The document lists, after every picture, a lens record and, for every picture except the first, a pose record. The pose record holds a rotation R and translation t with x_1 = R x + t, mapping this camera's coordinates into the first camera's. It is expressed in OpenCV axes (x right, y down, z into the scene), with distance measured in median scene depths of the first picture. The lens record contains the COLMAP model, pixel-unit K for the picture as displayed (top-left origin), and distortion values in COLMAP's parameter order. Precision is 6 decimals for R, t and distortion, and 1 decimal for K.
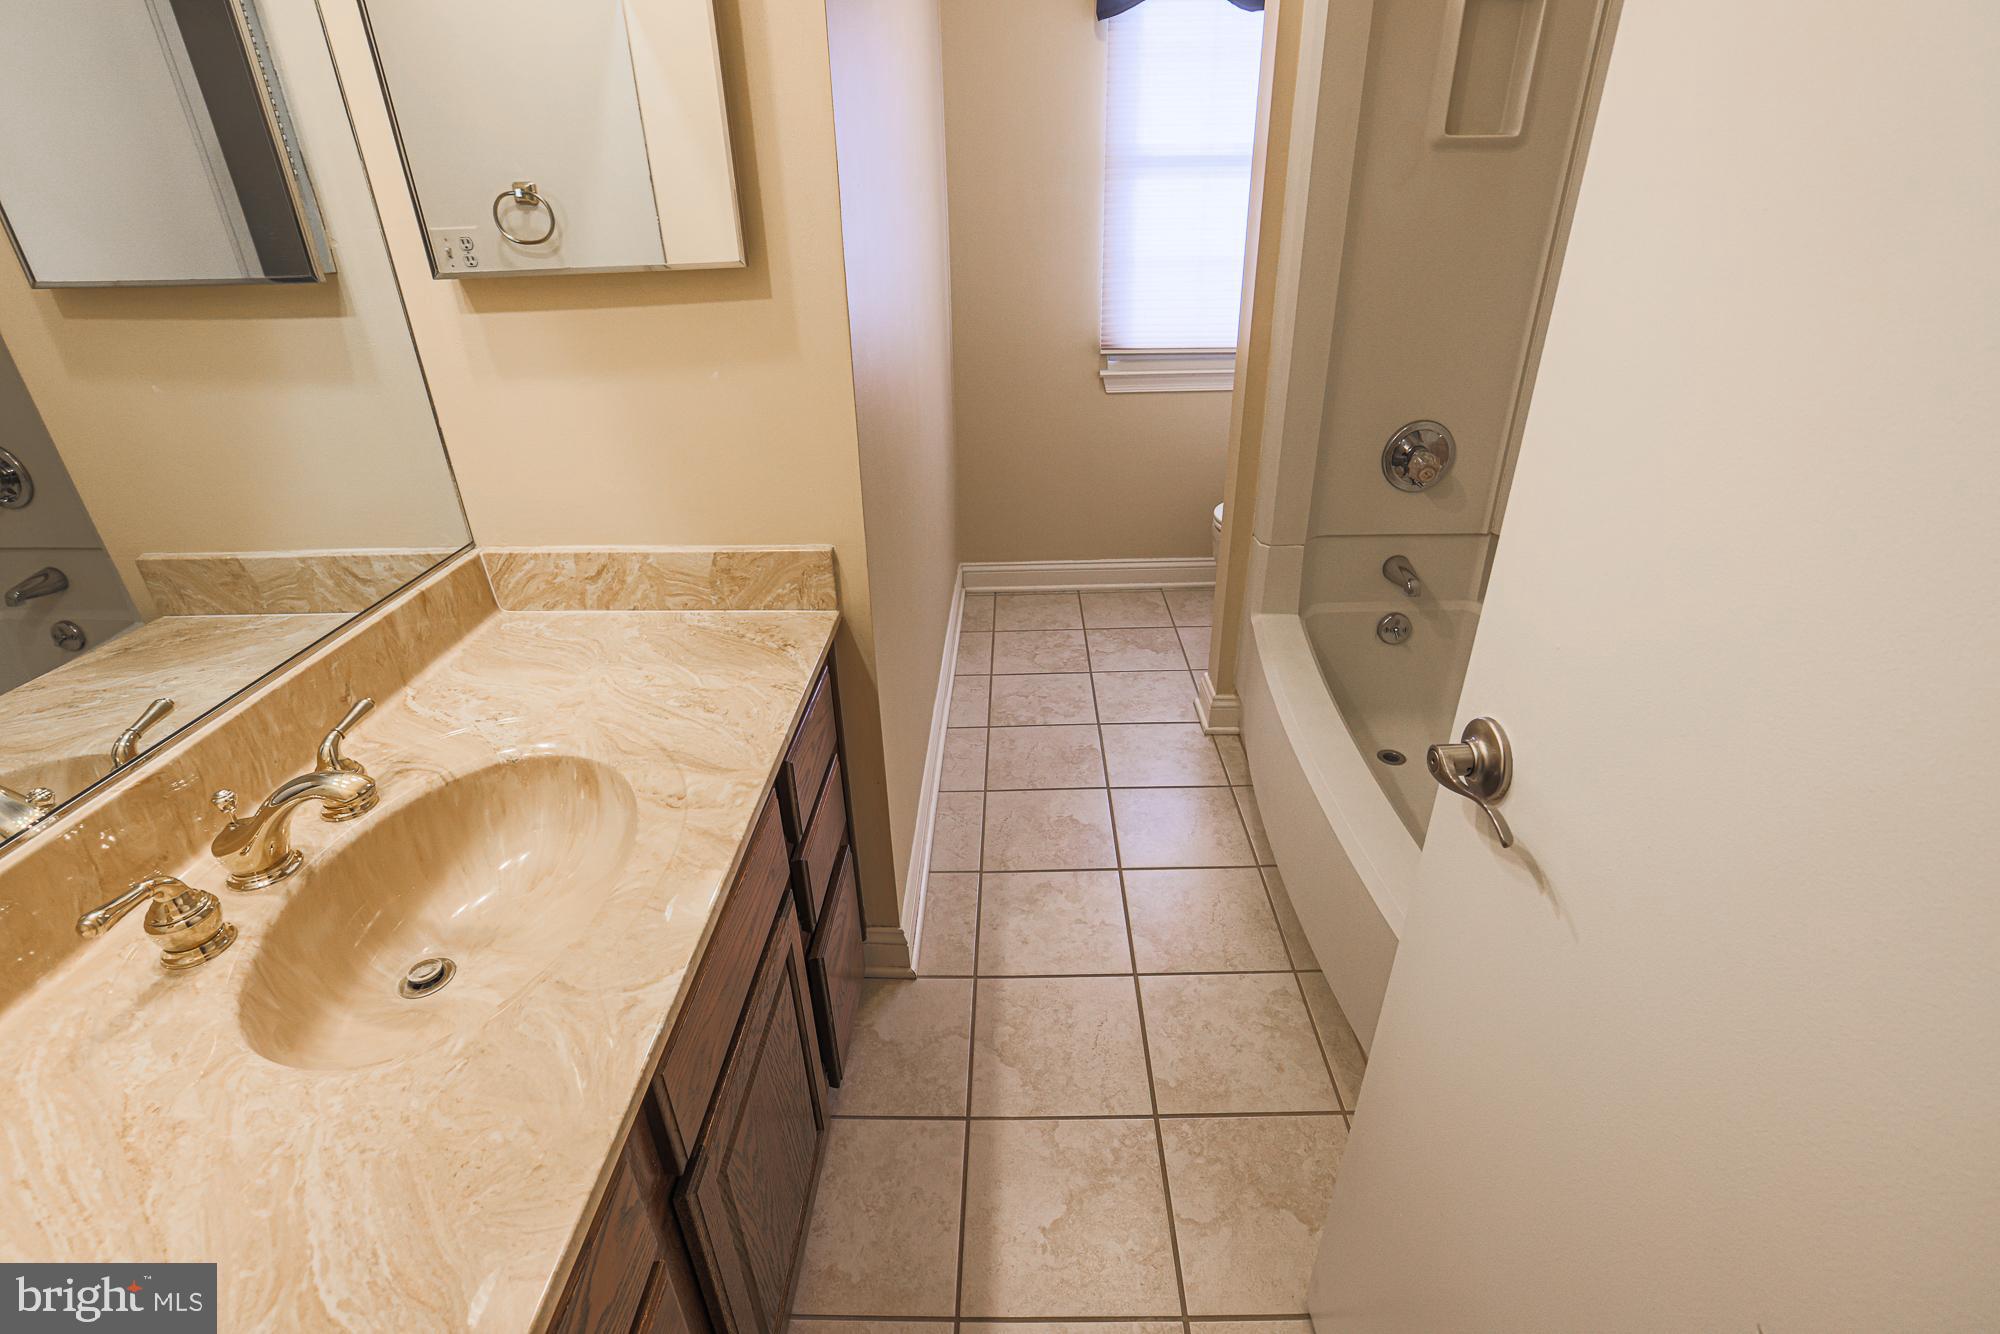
lens RADIAL K [[923.5, 0, 1015.7], [0, 923.5, 669.1], [0, 0, 1]] dist [-0.055867, 0.018123]
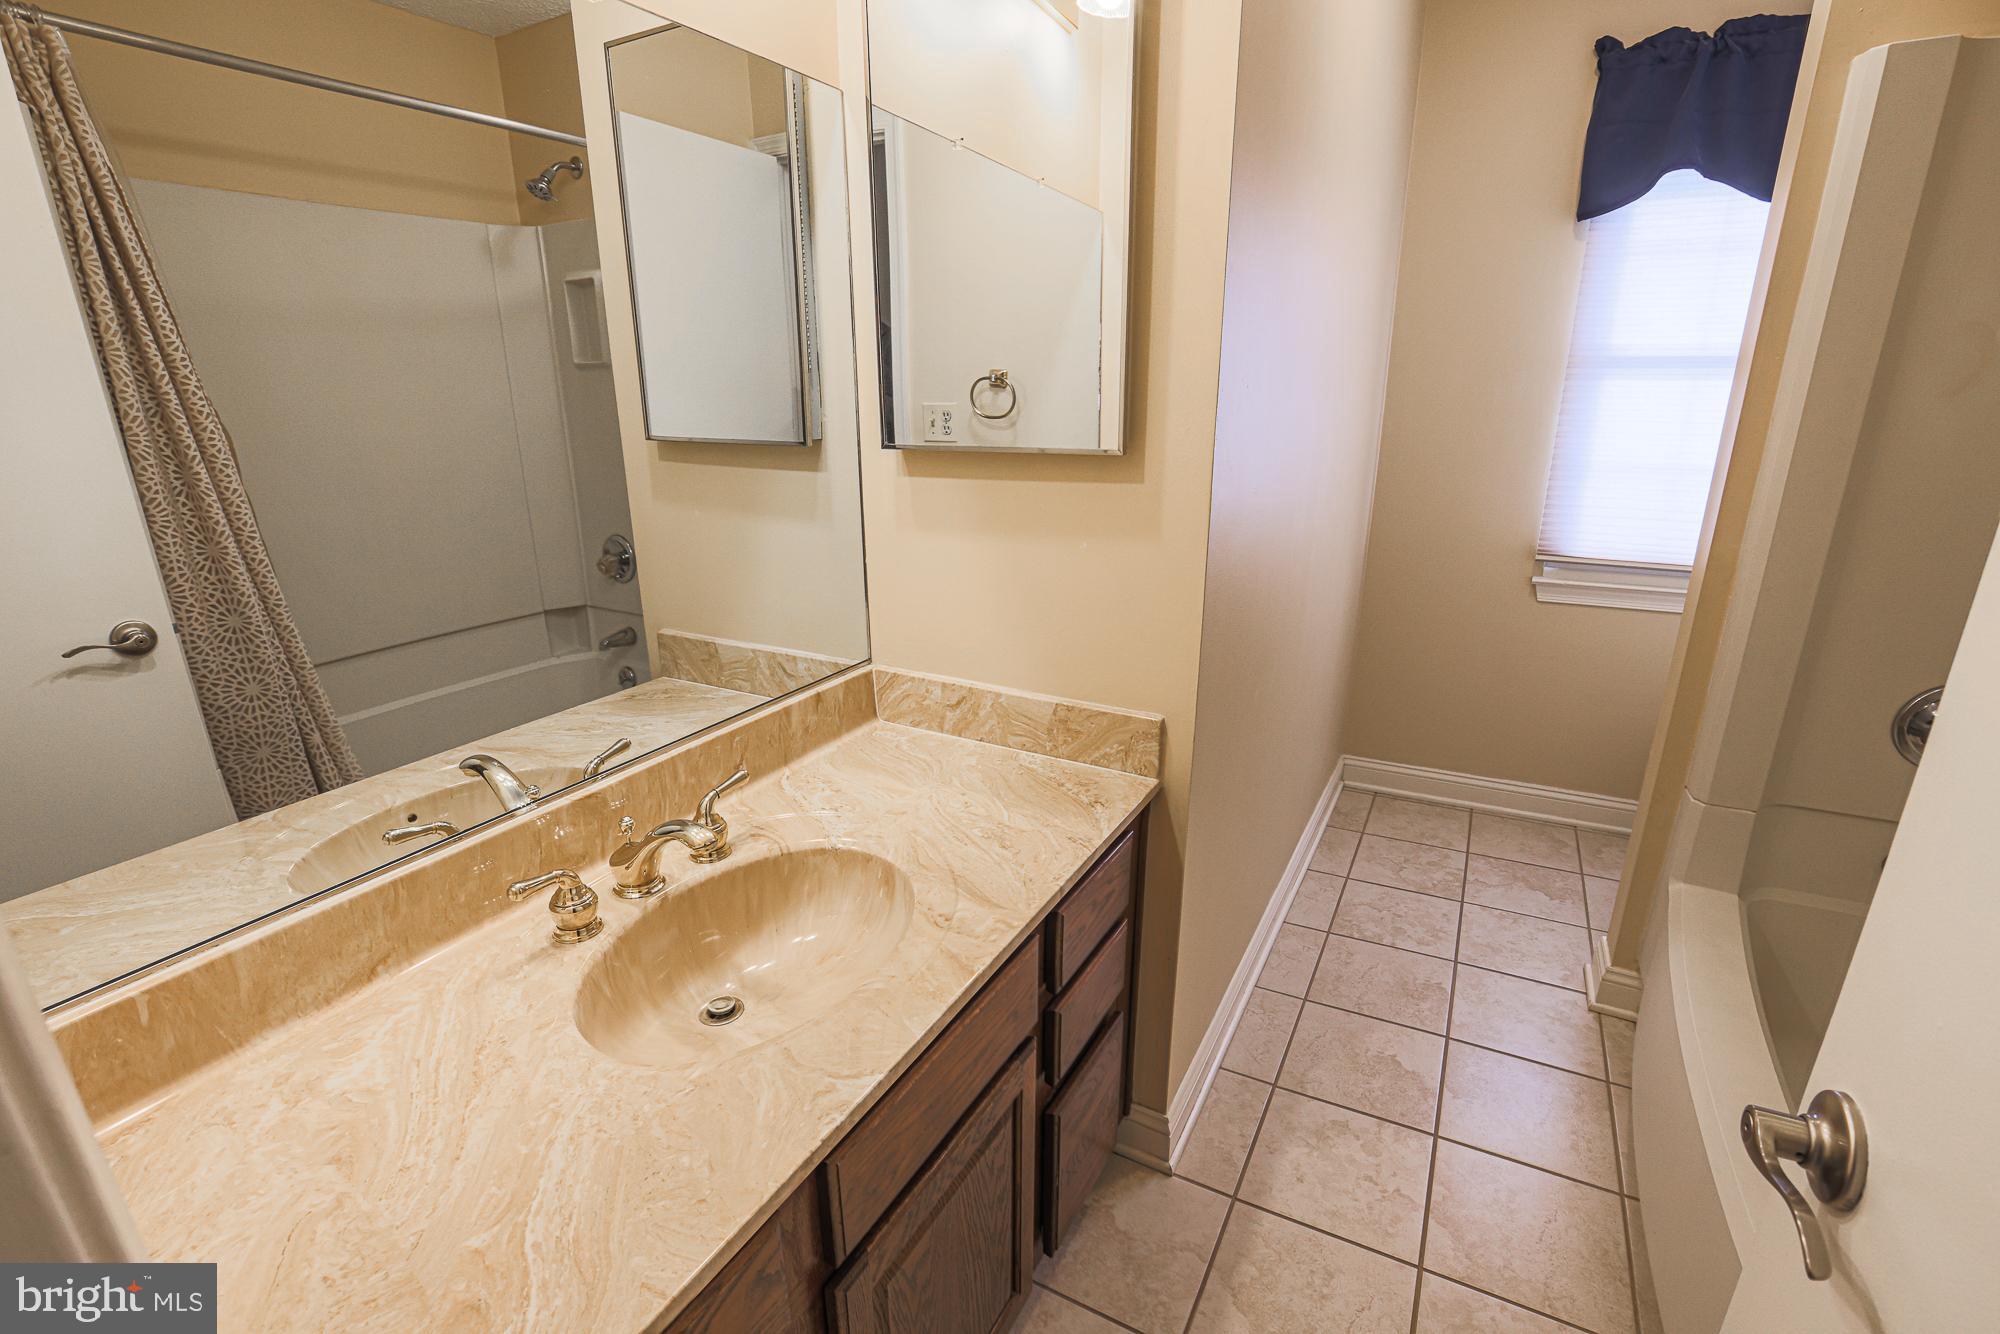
lens RADIAL K [[923.5, 0, 1009.8], [0, 923.5, 683.1], [0, 0, 1]] dist [-0.055867, 0.018123]
pose [[0.883587, 0.156641, -0.441292, 0.100866], [-0.223942, 0.968990, -0.104441, -0.024199], [0.411248, 0.191106, 0.891265, 0.003762]]
